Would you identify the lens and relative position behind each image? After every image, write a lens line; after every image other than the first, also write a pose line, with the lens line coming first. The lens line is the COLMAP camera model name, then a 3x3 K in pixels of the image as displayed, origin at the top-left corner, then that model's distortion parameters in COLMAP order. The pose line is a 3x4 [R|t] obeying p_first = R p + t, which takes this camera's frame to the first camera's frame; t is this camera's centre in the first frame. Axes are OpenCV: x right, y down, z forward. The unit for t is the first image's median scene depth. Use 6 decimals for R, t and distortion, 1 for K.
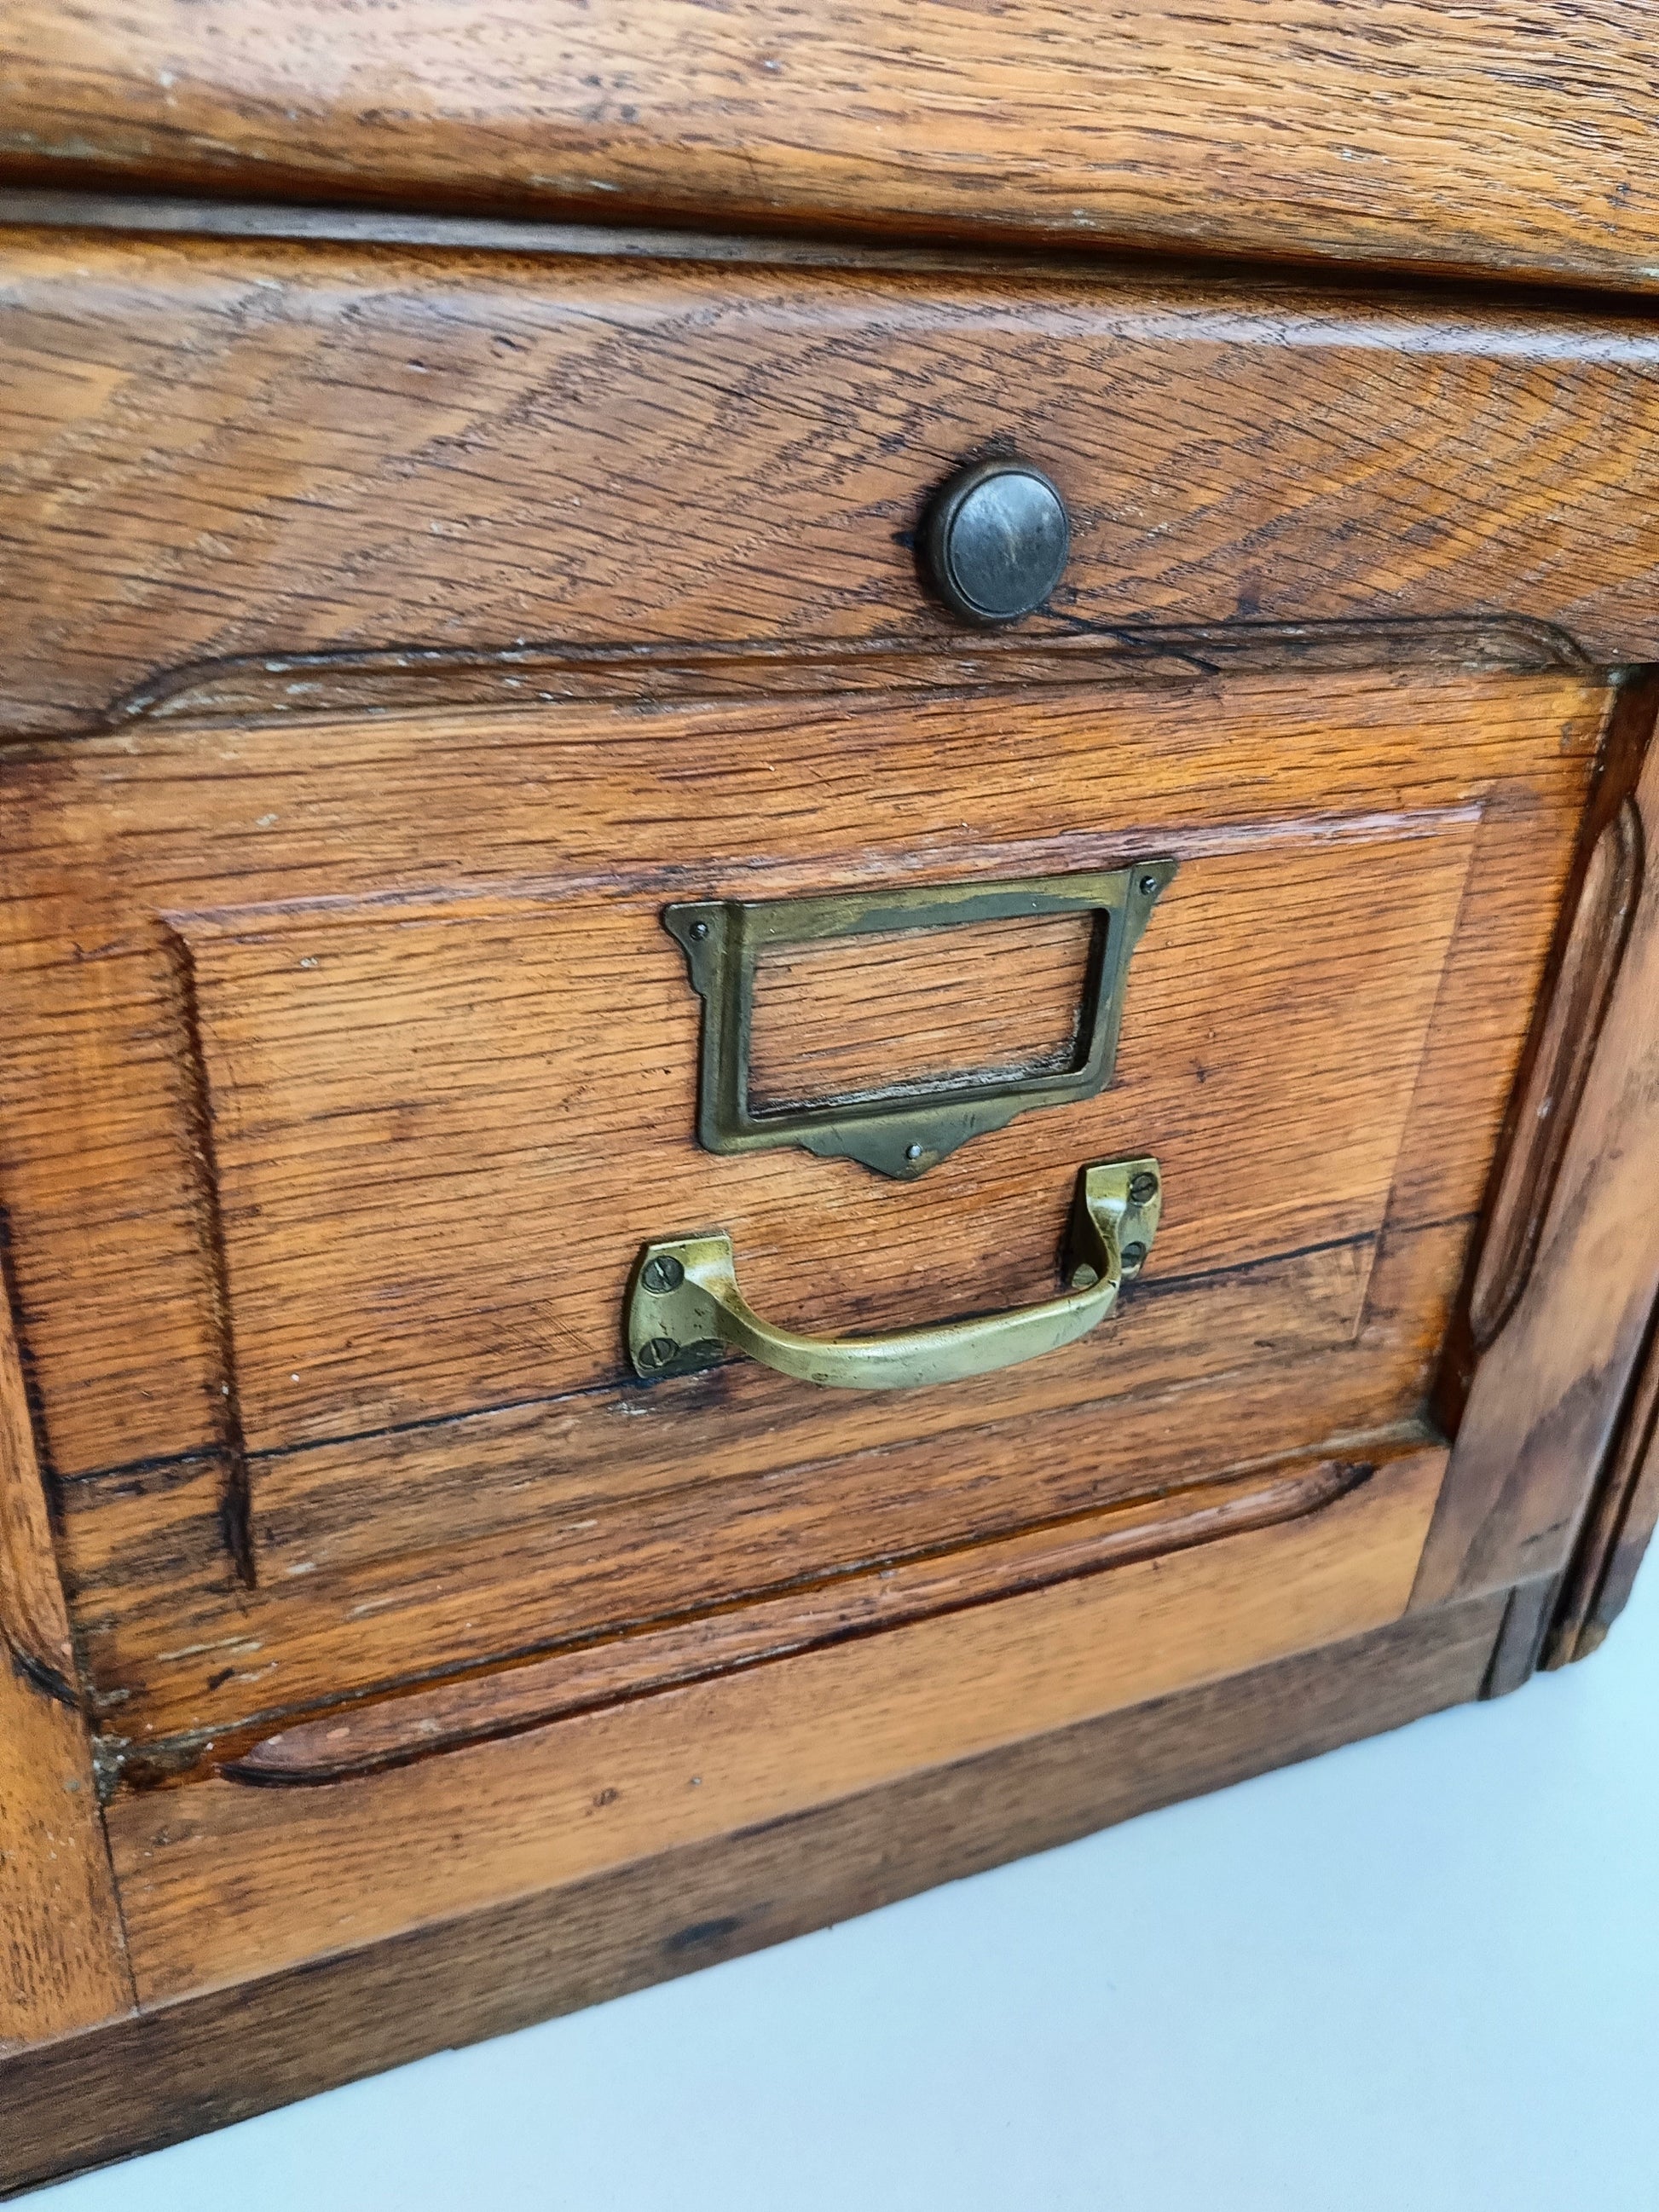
lens RADIAL K [[1719.9, 0, 829.5], [0, 1719.9, 1106.0], [0, 0, 1]] dist [0.072753, -0.181327]
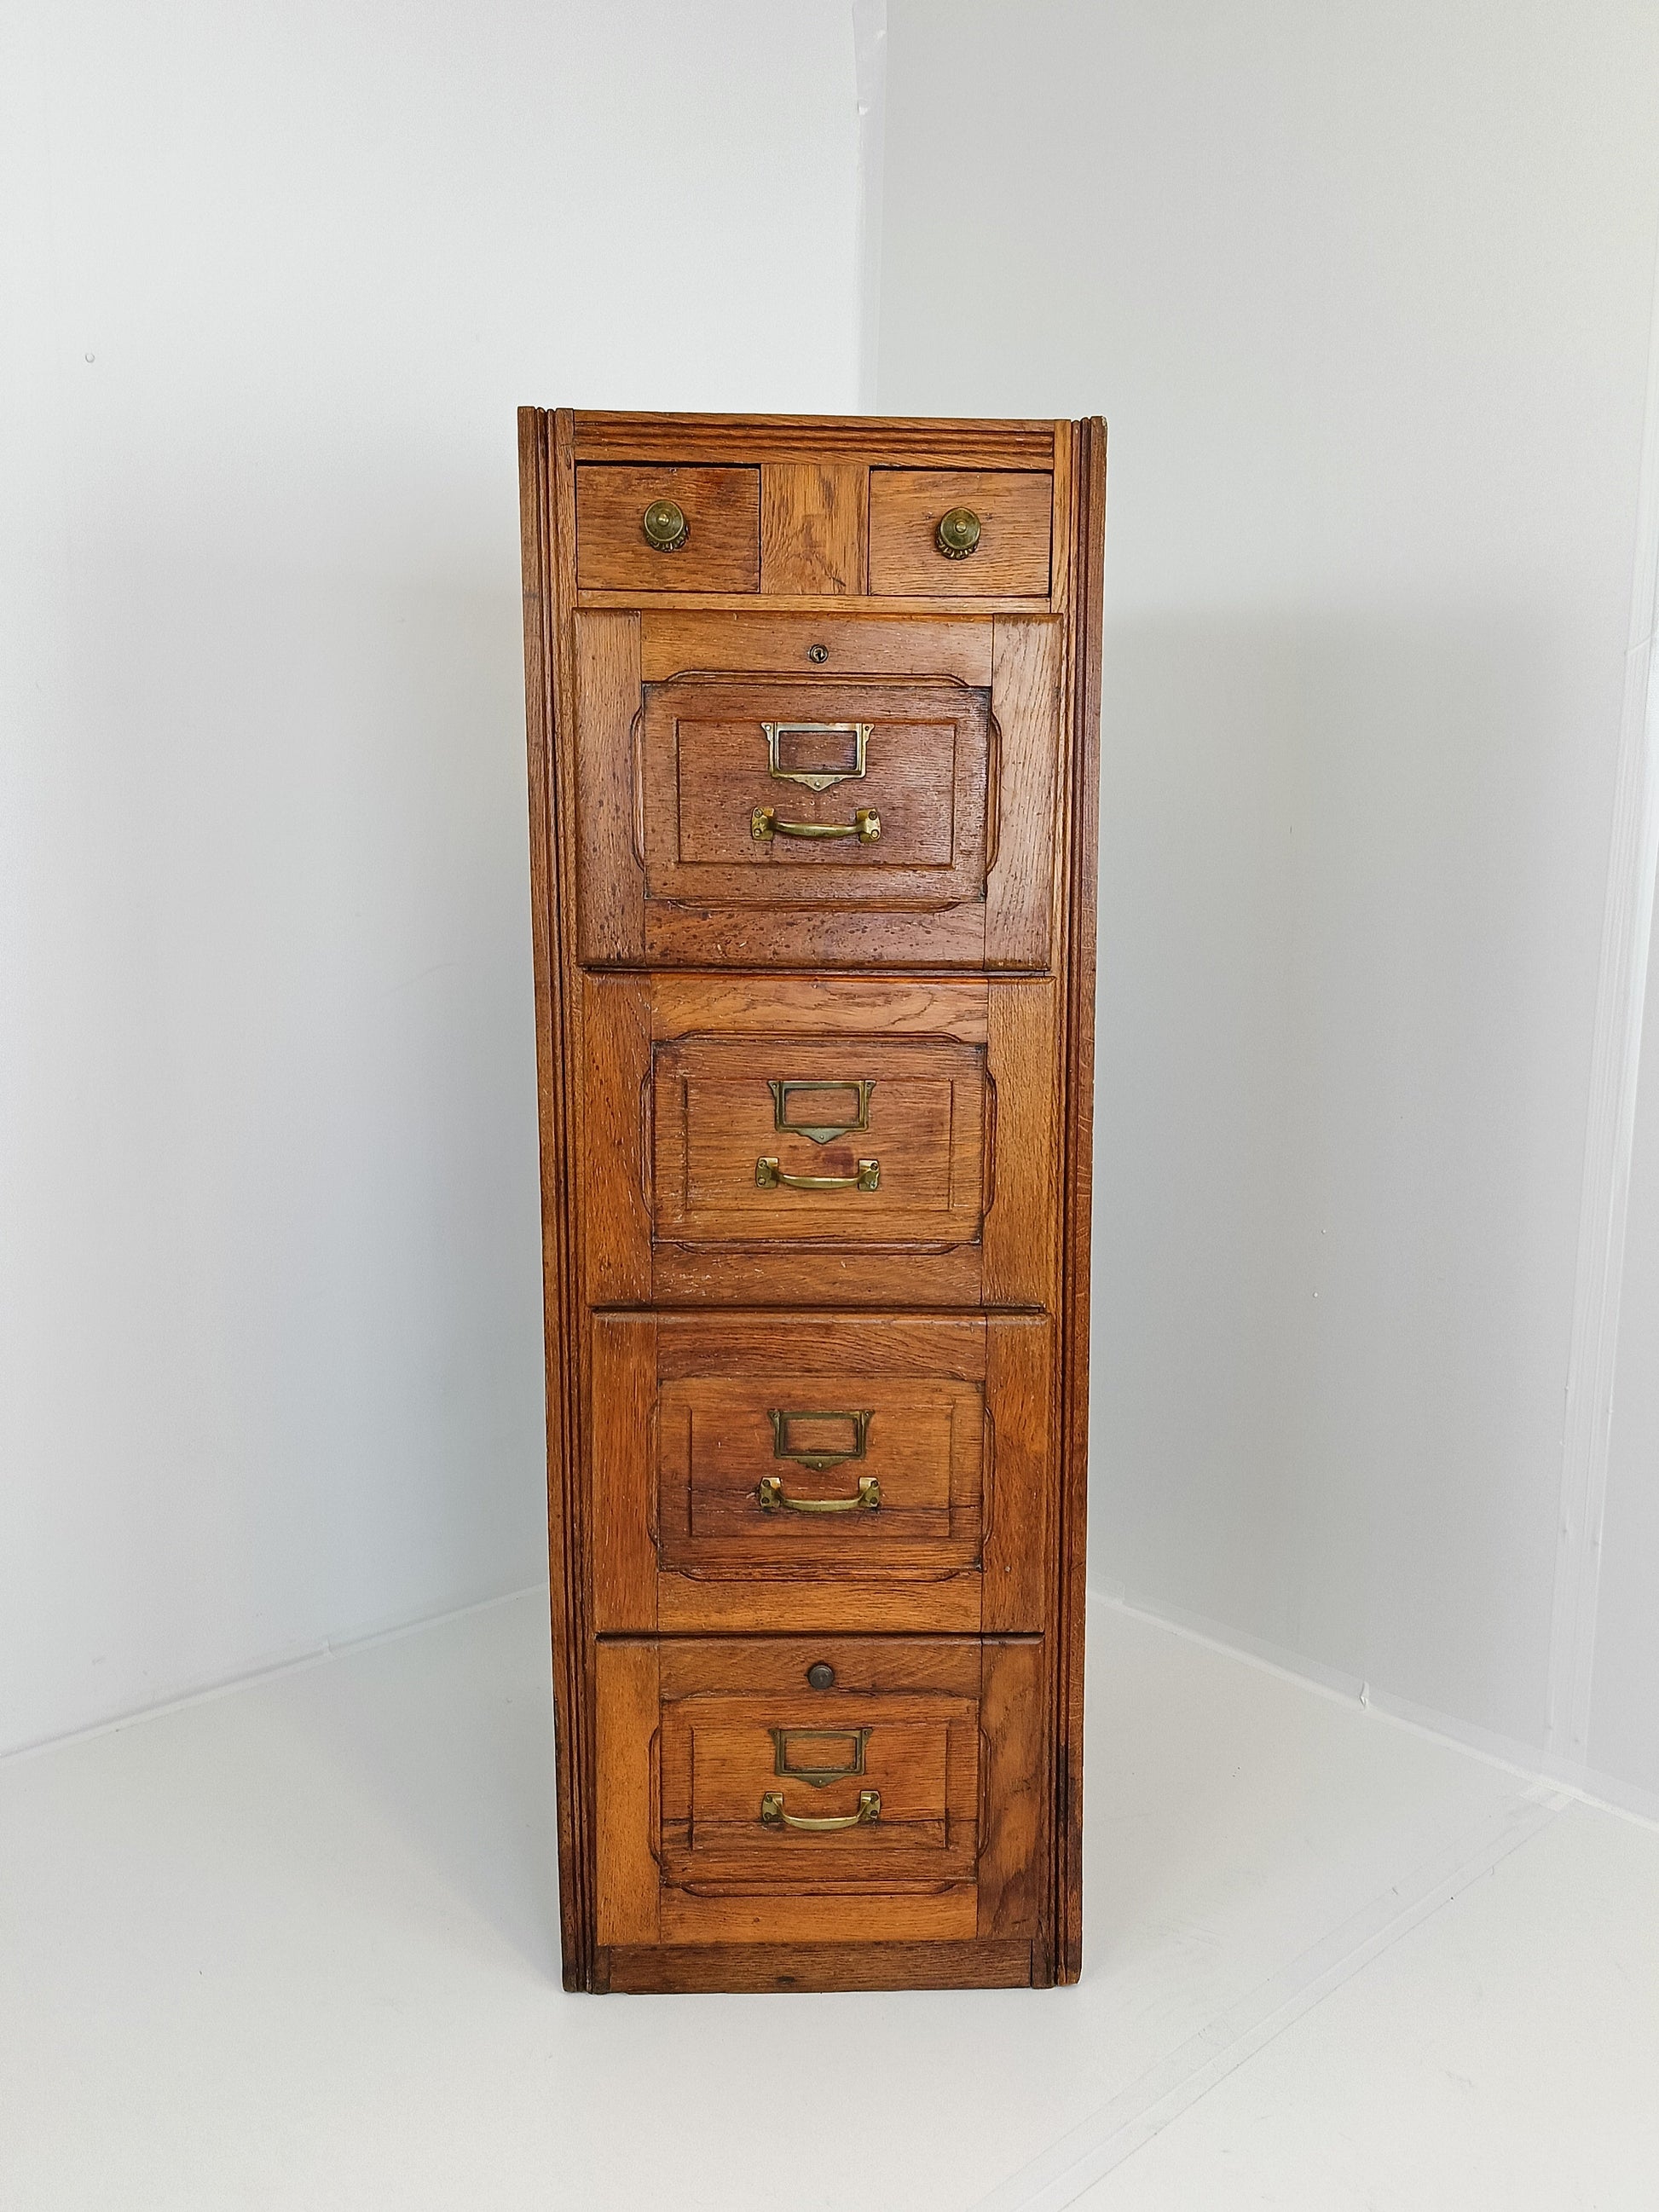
lens RADIAL K [[1719.9, 0, 829.5], [0, 1719.9, 1106.0], [0, 0, 1]] dist [0.072753, -0.181327]
pose [[0.930179, -0.001130, -0.367104, 1.999623], [-0.124305, 0.939953, -0.317863, -0.232491], [0.345420, 0.341302, 0.874184, -4.254892]]
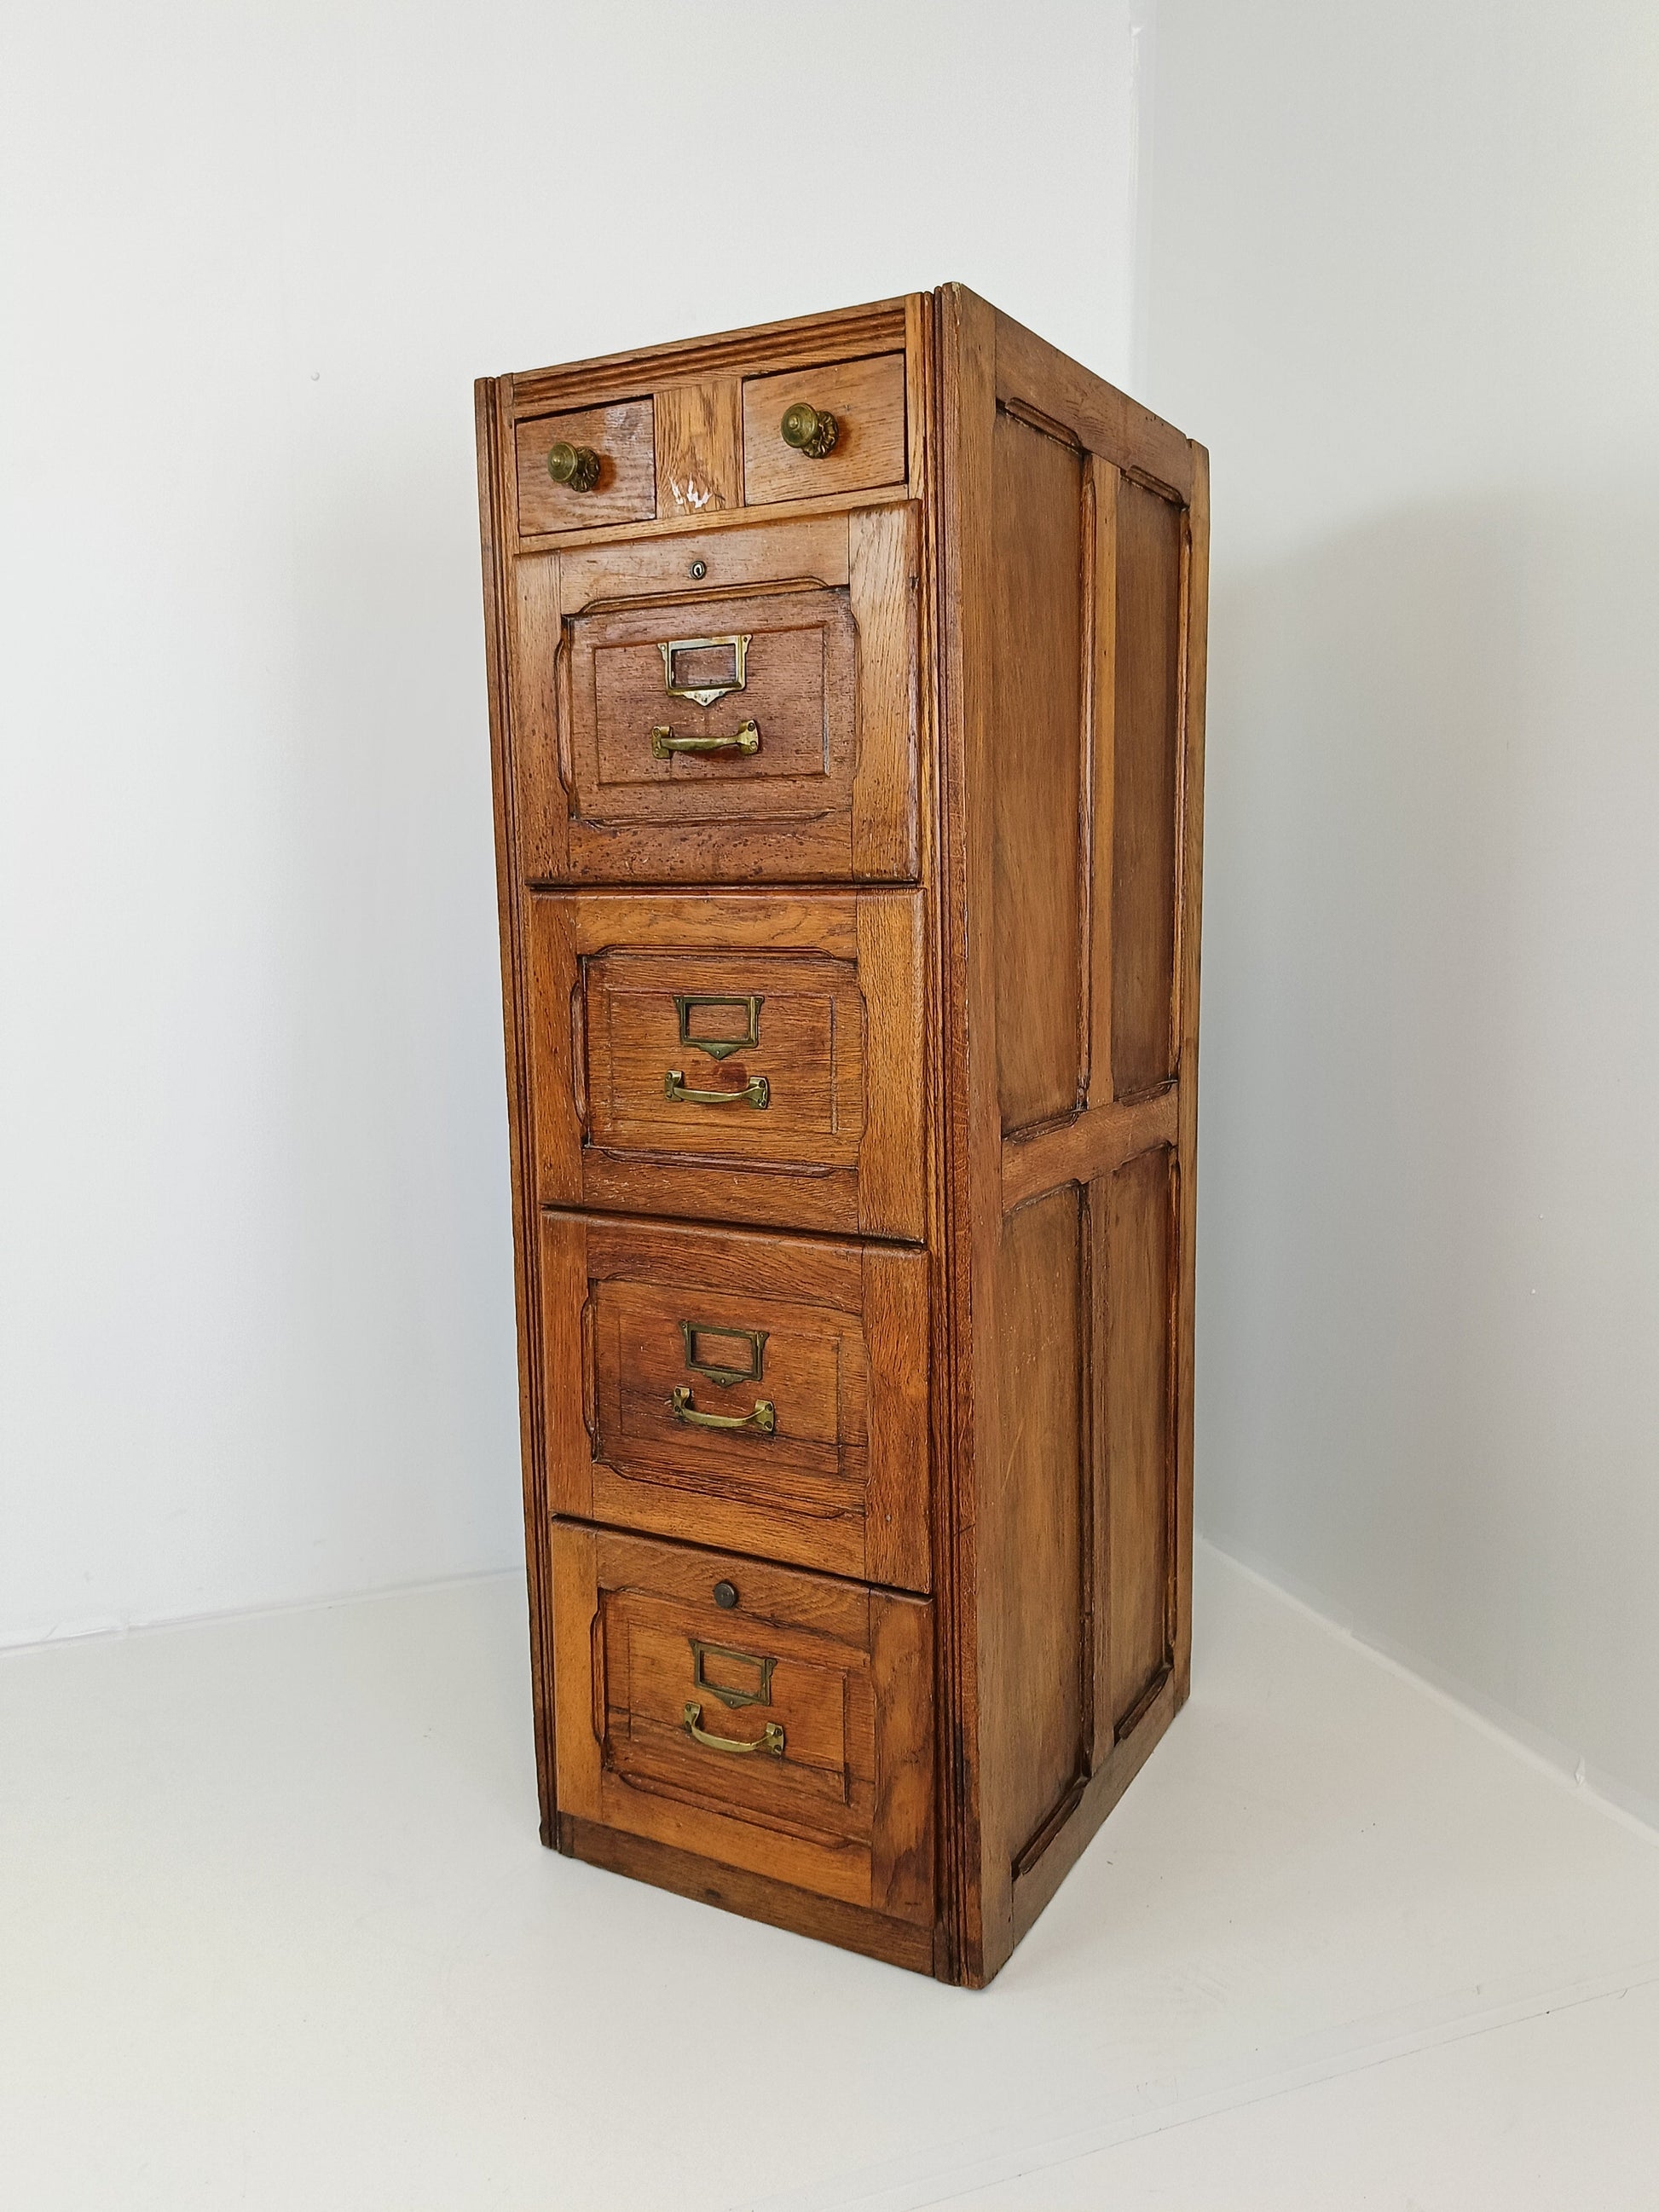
lens RADIAL K [[1695.0, 0, 829.5], [0, 1695.0, 1106.0], [0, 0, 1]] dist [0.091315, -0.282127]
pose [[0.604400, 0.029872, -0.796121, 4.280281], [-0.324122, 0.922077, -0.211469, -0.640426], [0.727768, 0.385852, 0.566985, -2.395258]]
